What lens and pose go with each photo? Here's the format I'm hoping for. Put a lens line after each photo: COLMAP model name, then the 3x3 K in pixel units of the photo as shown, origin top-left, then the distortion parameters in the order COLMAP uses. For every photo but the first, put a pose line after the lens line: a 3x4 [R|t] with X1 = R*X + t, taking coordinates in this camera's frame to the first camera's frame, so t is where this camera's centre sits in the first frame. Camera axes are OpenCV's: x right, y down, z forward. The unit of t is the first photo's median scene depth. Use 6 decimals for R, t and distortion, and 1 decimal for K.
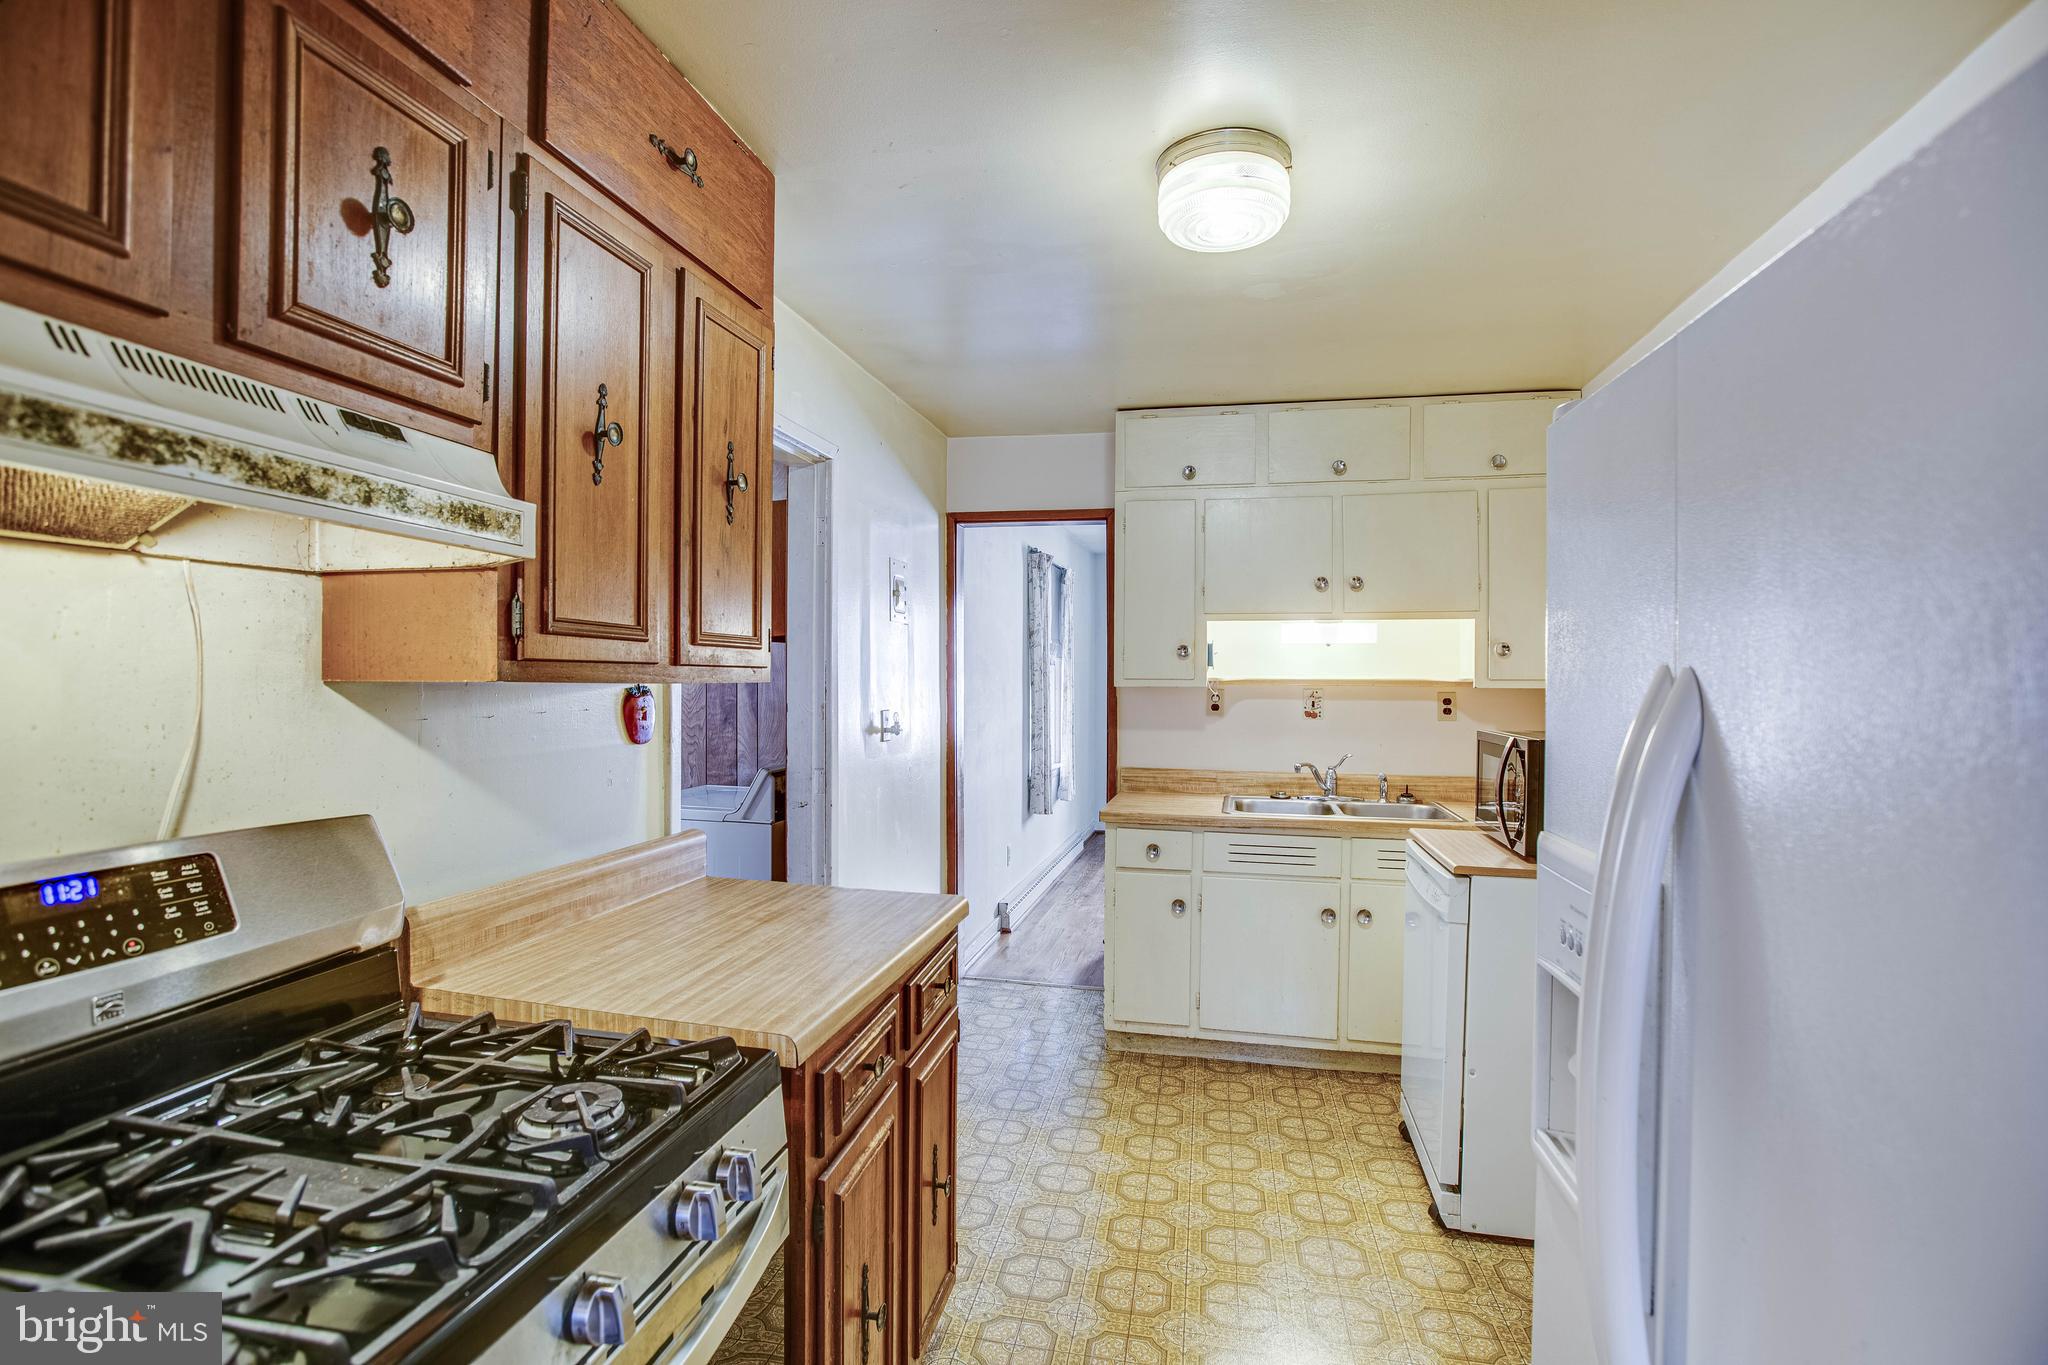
lens RADIAL K [[943.4, 0, 1030.4], [0, 943.4, 681.5], [0, 0, 1]] dist [-0.020675, 0.001958]
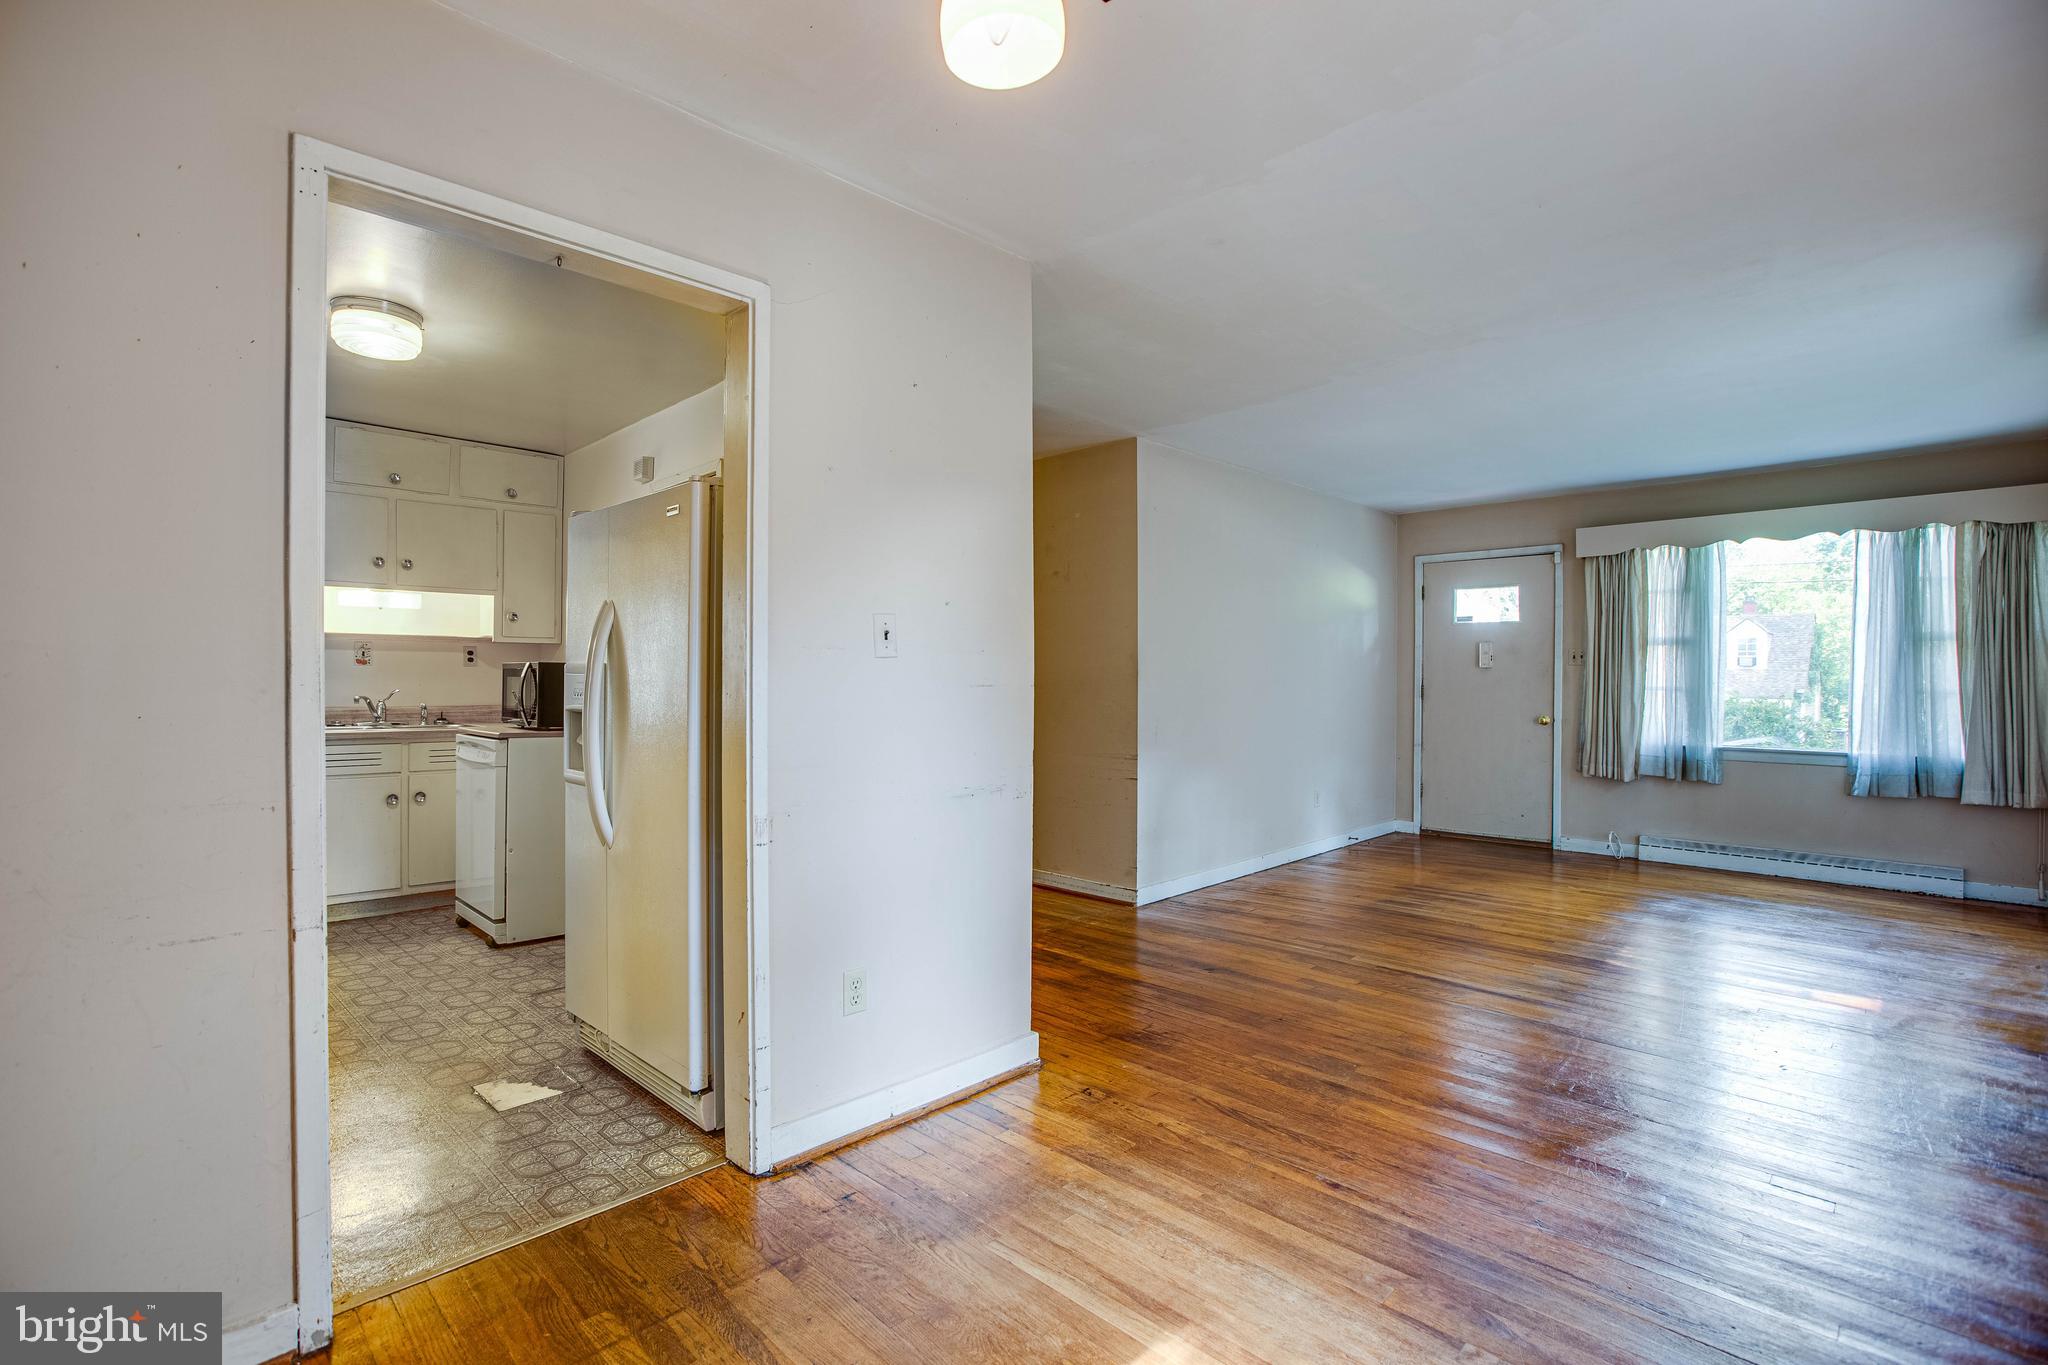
lens RADIAL K [[943.4, 0, 1028.4], [0, 943.4, 675.4], [0, 0, 1]] dist [-0.020675, 0.001958]
pose [[0.530748, -0.001434, 0.847529, -0.335320], [0.000676, 0.999999, 0.001269, 0.058698], [-0.847530, -0.000100, 0.530748, -0.505022]]
